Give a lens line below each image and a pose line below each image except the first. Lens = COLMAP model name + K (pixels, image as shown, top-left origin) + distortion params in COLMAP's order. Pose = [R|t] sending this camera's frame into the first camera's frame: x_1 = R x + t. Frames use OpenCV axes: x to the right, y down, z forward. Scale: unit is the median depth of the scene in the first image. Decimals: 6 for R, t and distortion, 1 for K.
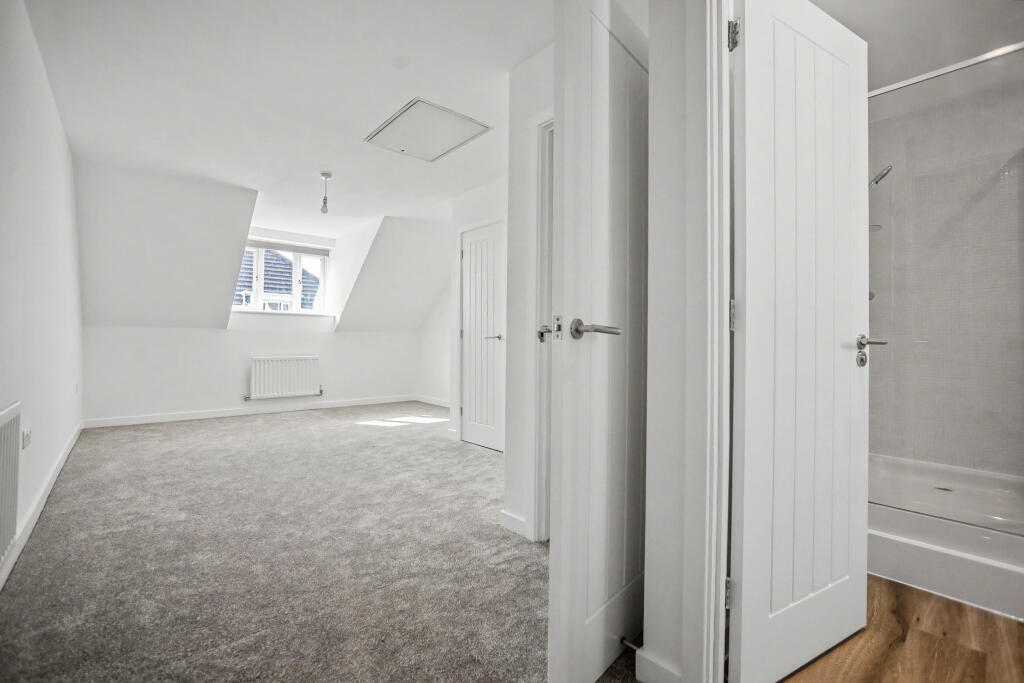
lens RADIAL K [[445.2, 0, 512.0], [0, 445.2, 341.5], [0, 0, 1]] dist [-0.051403, 0.012701]
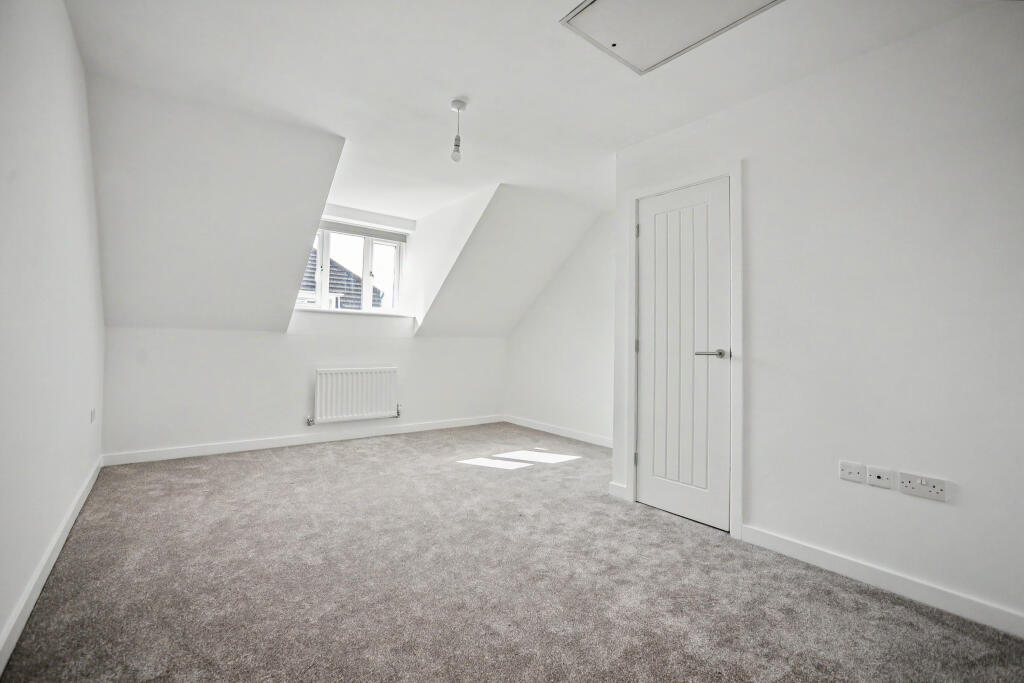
lens RADIAL K [[445.2, 0, 512.0], [0, 445.2, 341.5], [0, 0, 1]] dist [-0.051403, 0.012701]
pose [[0.998613, 0.011519, -0.051369, -0.266025], [-0.011572, 0.999933, -0.000739, -0.021595], [0.051357, 0.001333, 0.998679, 0.302284]]
